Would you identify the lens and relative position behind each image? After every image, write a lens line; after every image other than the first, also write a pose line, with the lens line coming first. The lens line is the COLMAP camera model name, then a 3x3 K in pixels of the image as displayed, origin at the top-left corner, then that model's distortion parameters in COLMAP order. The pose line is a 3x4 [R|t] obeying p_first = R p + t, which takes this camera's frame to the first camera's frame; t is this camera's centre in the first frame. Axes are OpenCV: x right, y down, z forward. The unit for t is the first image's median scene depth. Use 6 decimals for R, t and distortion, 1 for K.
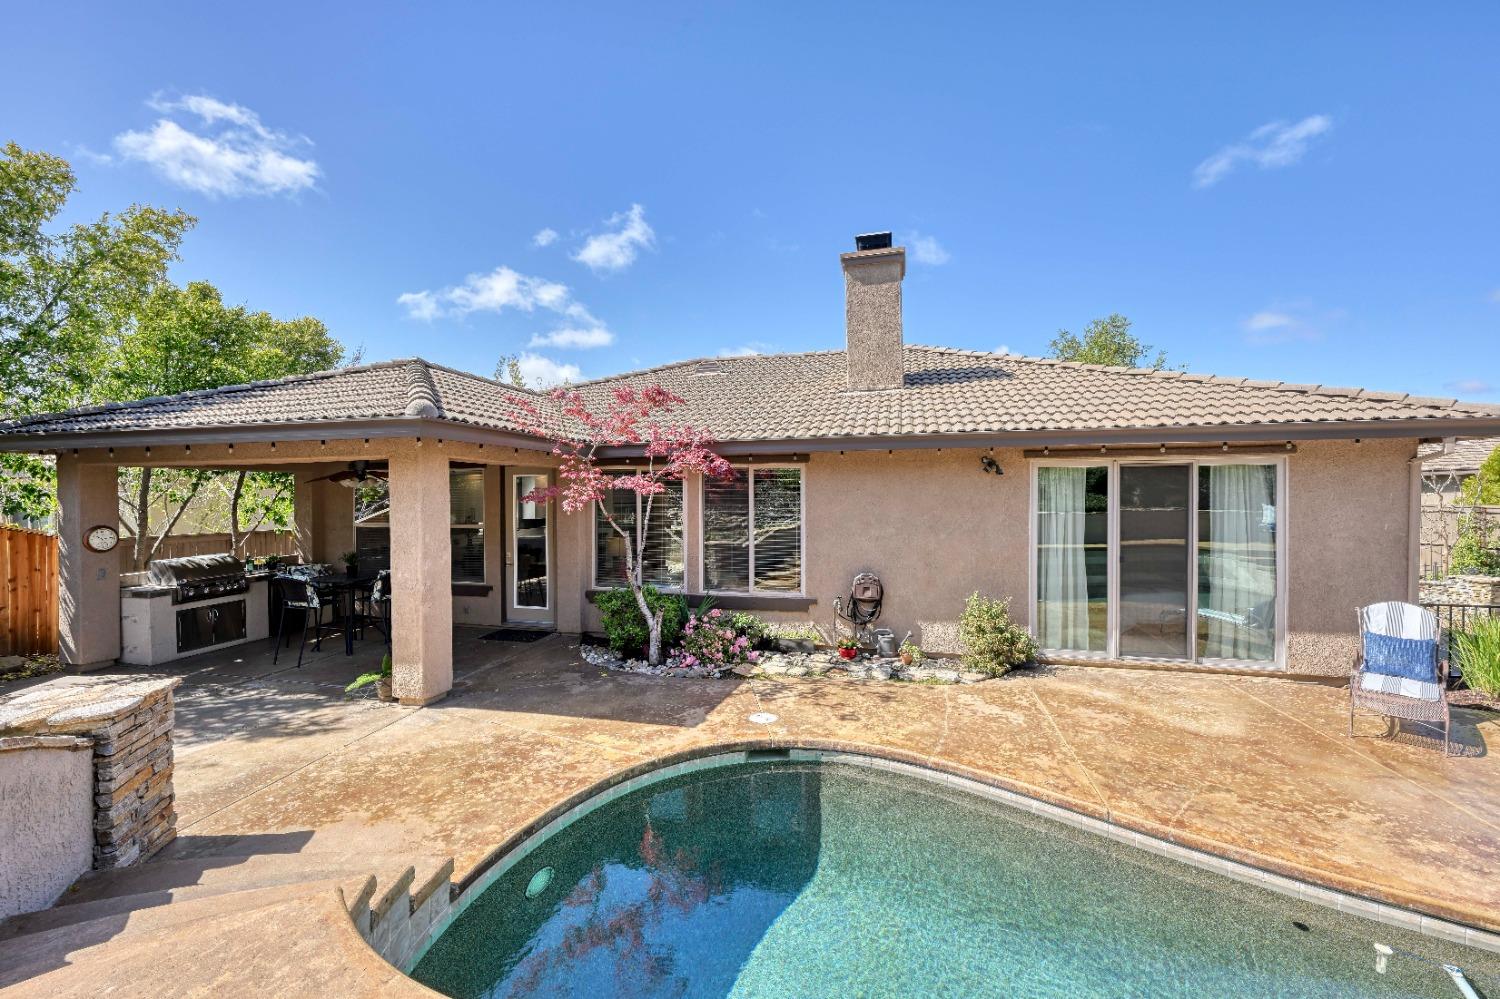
lens RADIAL K [[592.0, 0, 749.2], [0, 592.0, 504.4], [0, 0, 1]] dist [-0.000692, 0.000273]
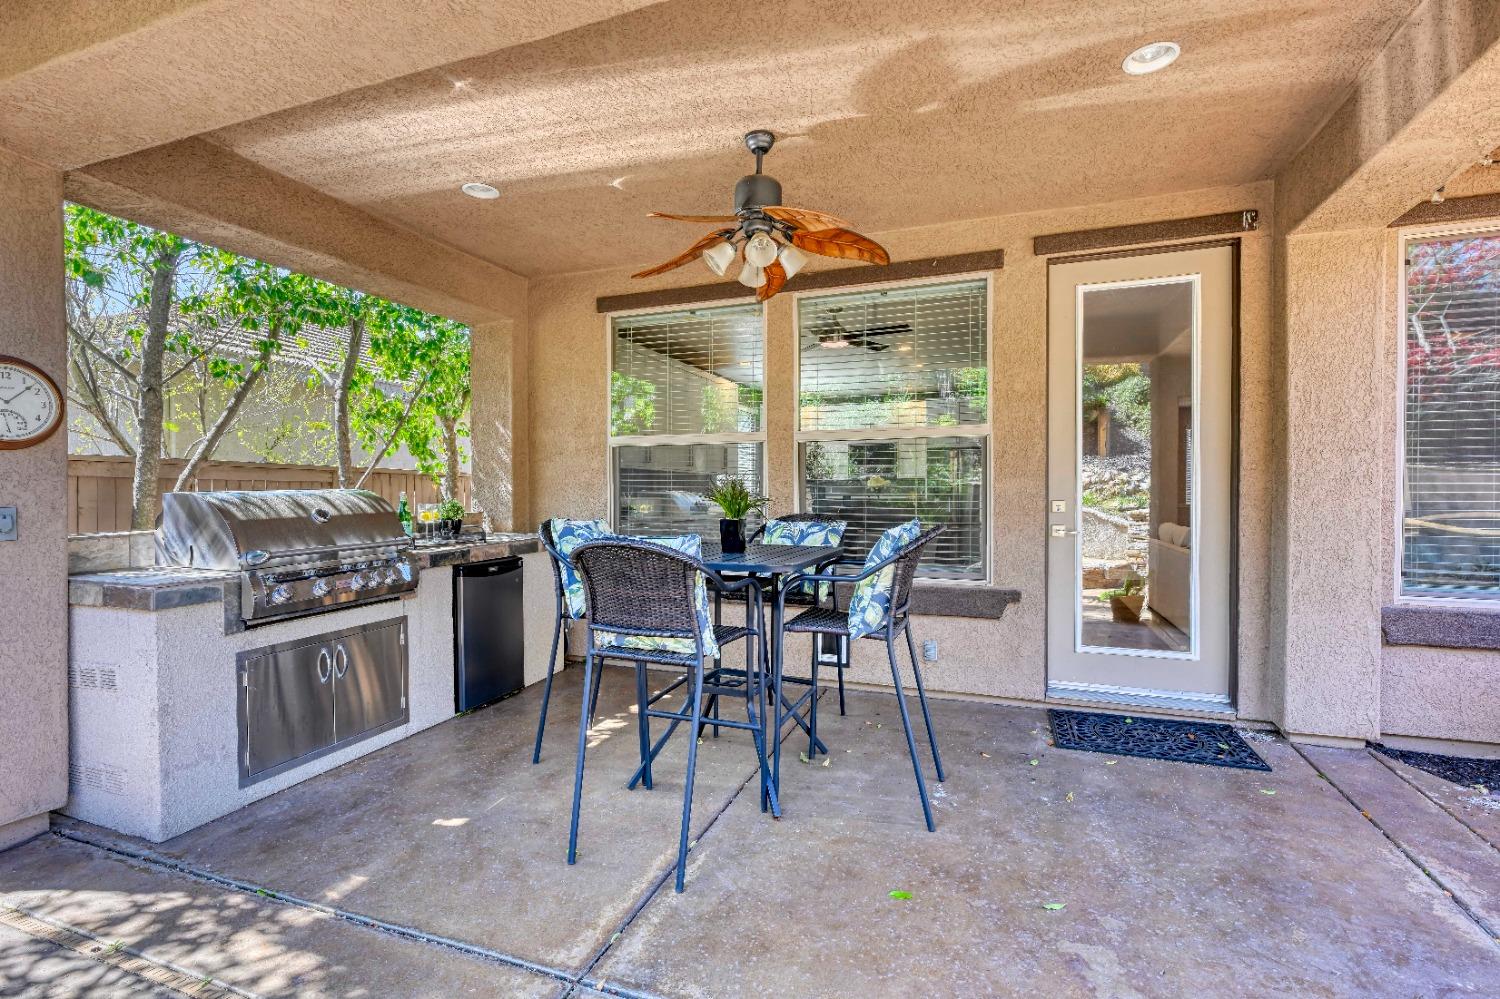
lens RADIAL K [[688.7, 0, 747.1], [0, 688.7, 504.6], [0, 0, 1]] dist [-0.002414, -0.000159]
pose [[0.994267, 0.002575, -0.106895, -0.659338], [-0.002471, 0.999996, 0.001102, 0.100953], [0.106898, -0.000832, 0.994270, 0.665945]]
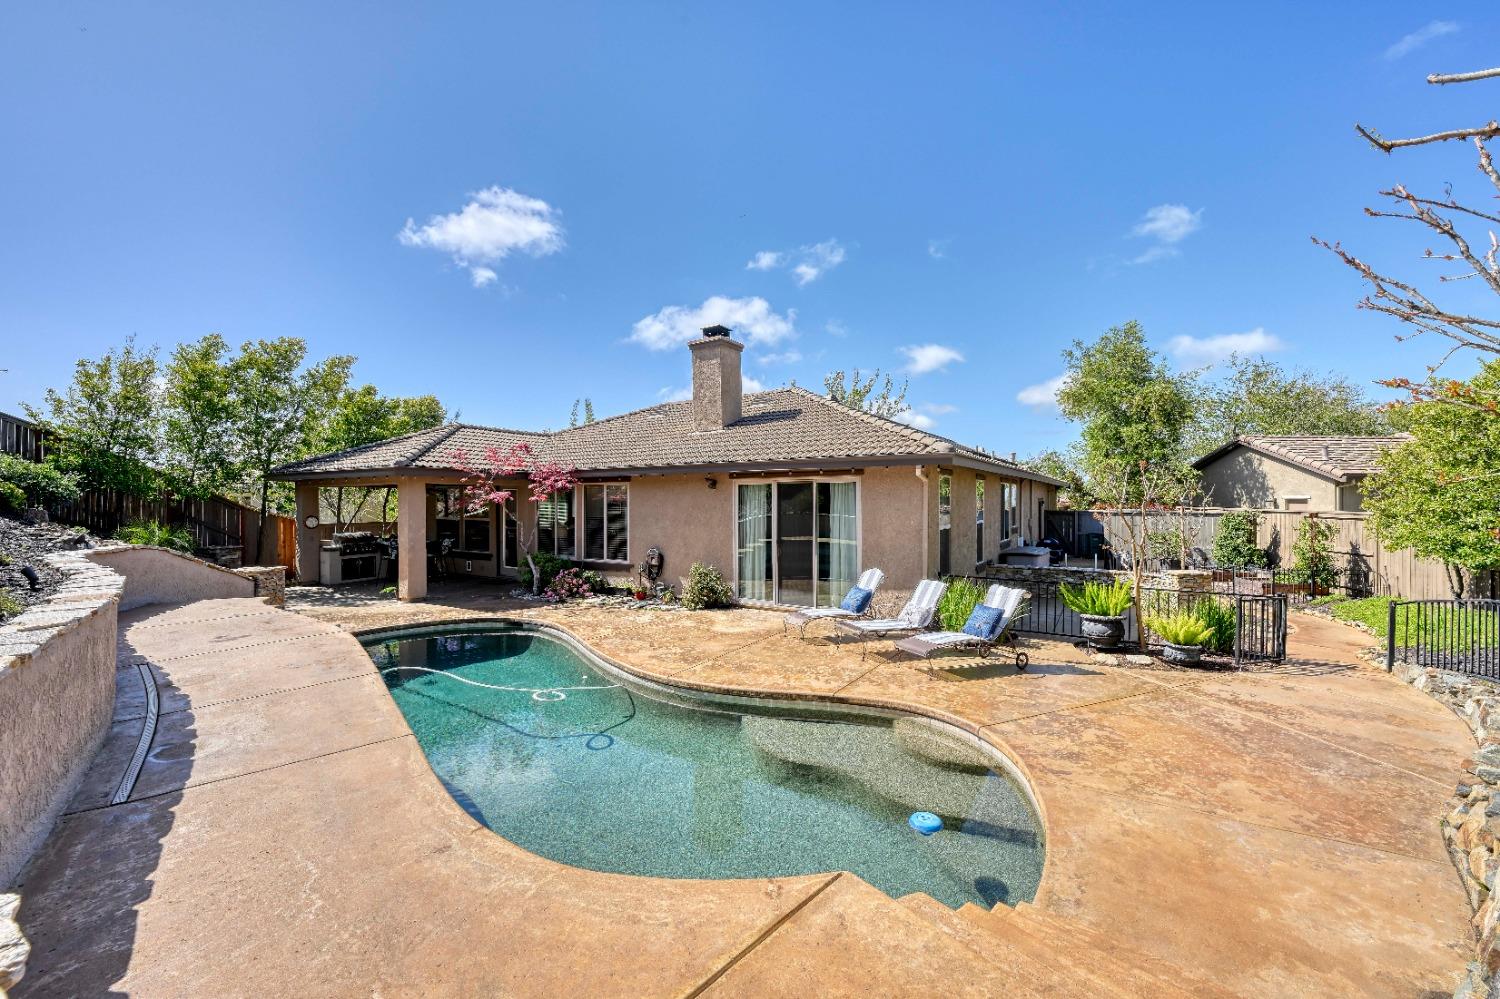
lens RADIAL K [[592.0, 0, 749.2], [0, 592.0, 504.4], [0, 0, 1]] dist [-0.000692, 0.000273]
pose [[0.953444, 0.002561, -0.301560, 0.940643], [-0.004458, 0.999974, -0.005601, 0.000306], [0.301538, 0.006684, 0.953431, -0.488090]]
